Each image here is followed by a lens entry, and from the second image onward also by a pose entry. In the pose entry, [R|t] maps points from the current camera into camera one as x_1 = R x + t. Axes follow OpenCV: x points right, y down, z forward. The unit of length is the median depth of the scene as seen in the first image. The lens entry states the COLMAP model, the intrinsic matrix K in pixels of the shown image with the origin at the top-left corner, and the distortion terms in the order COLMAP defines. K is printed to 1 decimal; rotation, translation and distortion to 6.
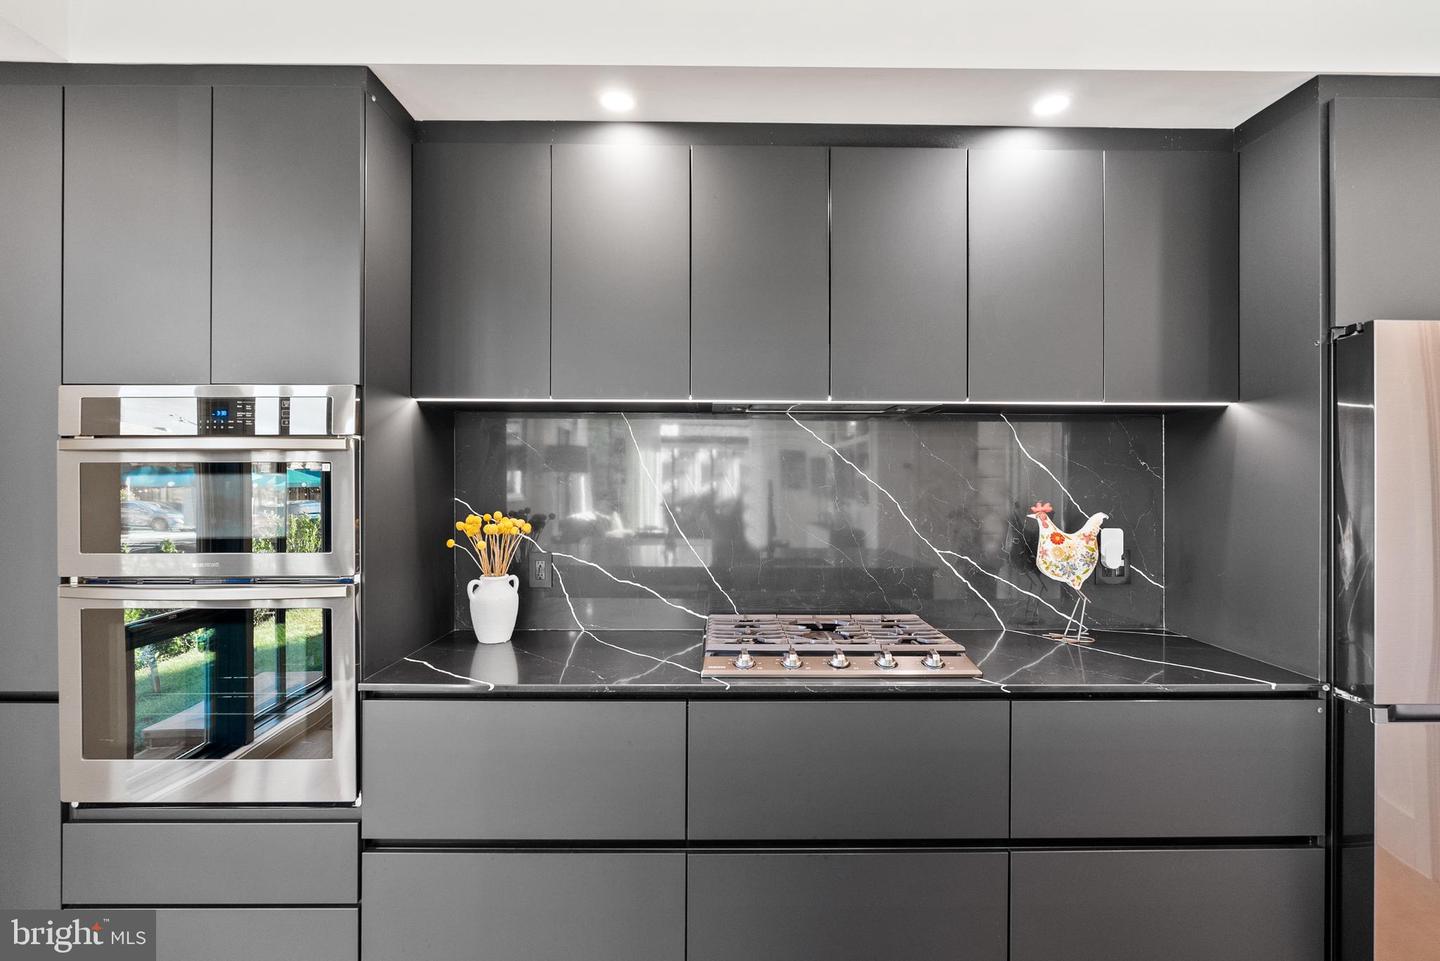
lens RADIAL K [[643.1, 0, 718.8], [0, 643.1, 480.9], [0, 0, 1]] dist [-0.005631, 0.000259]
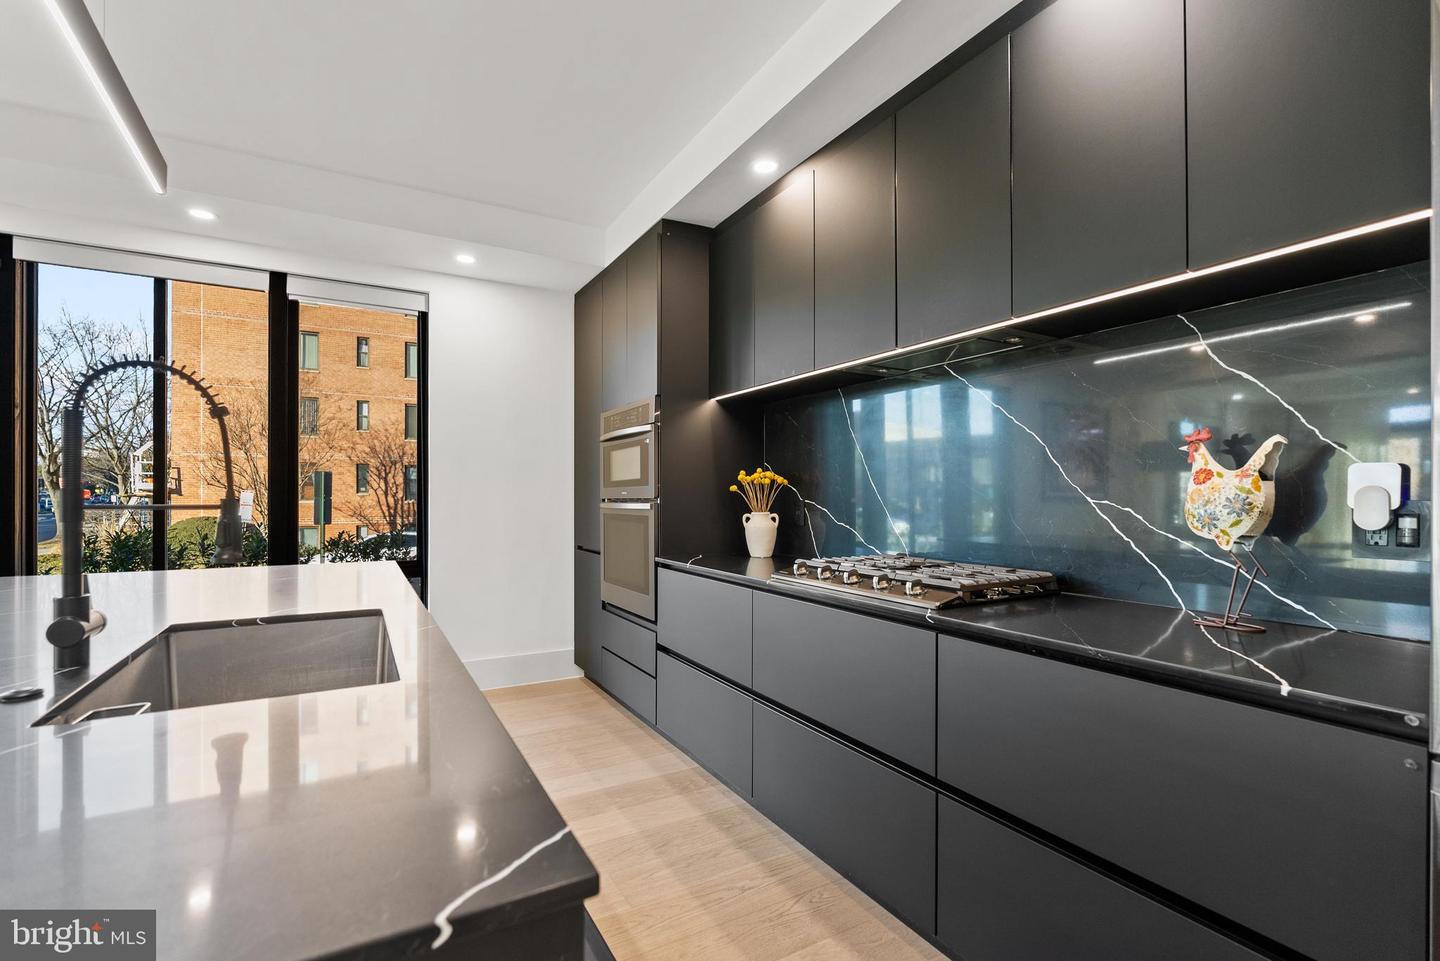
lens RADIAL K [[643.1, 0, 719.4], [0, 643.1, 493.5], [0, 0, 1]] dist [-0.005631, 0.000259]
pose [[0.490828, -0.004357, -0.871246, 0.897398], [-0.000556, 0.999986, -0.005314, 0.114501], [0.871257, 0.003092, 0.490818, 0.202090]]
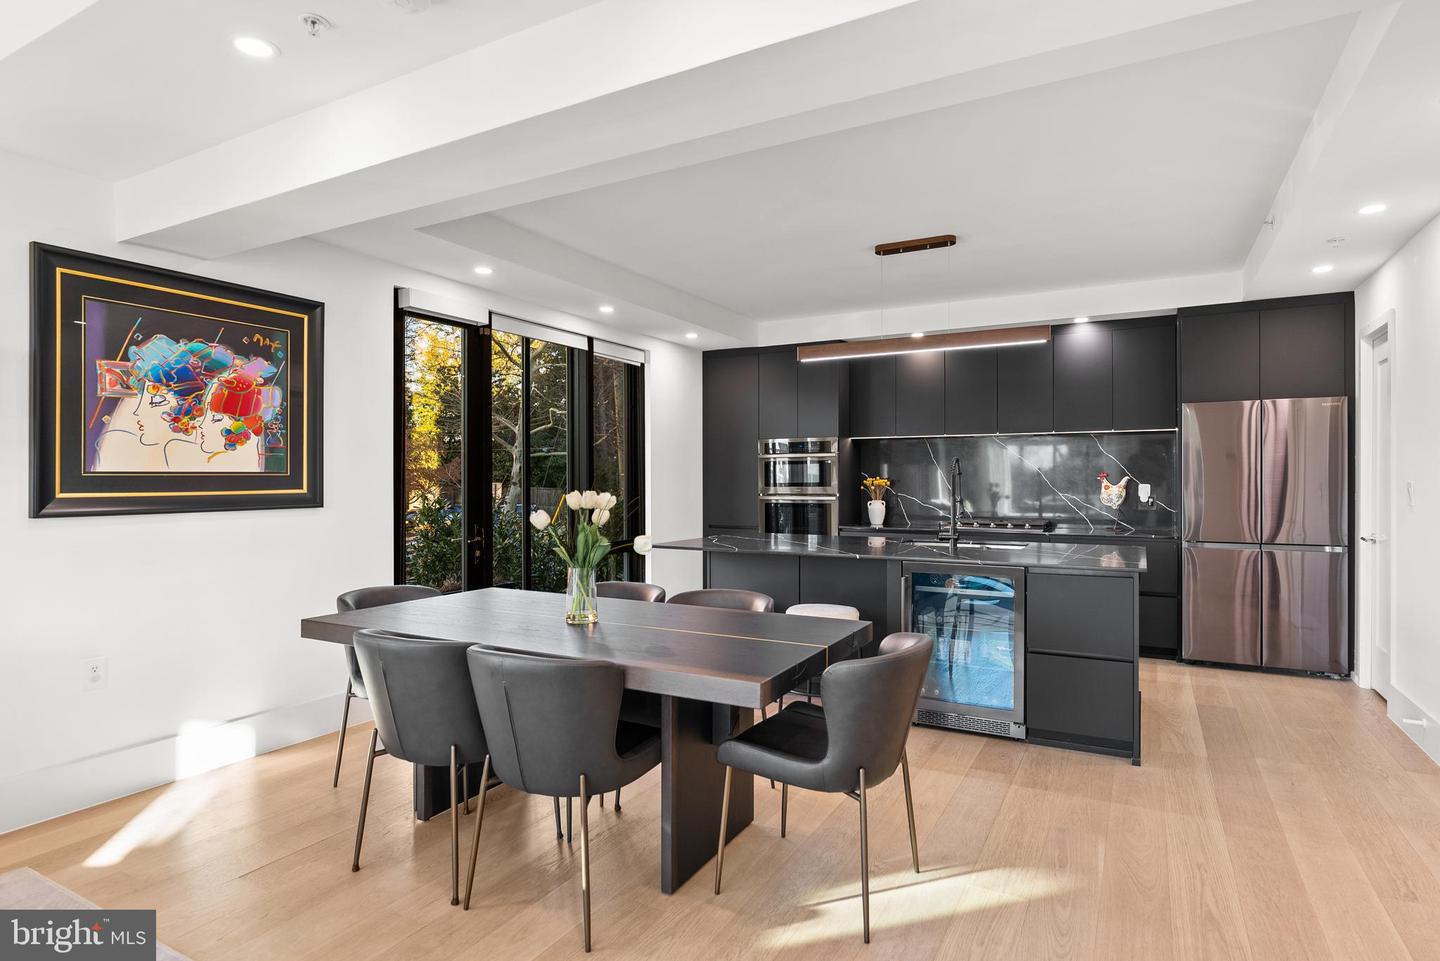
lens RADIAL K [[788.3, 0, 723.0], [0, 788.3, 477.2], [0, 0, 1]] dist [-0.001959, -0.000604]
pose [[0.874682, -0.003597, -0.484684, 0.713311], [0.002766, 0.999993, -0.002430, 0.056944], [0.484690, 0.000785, 0.874686, -2.278161]]
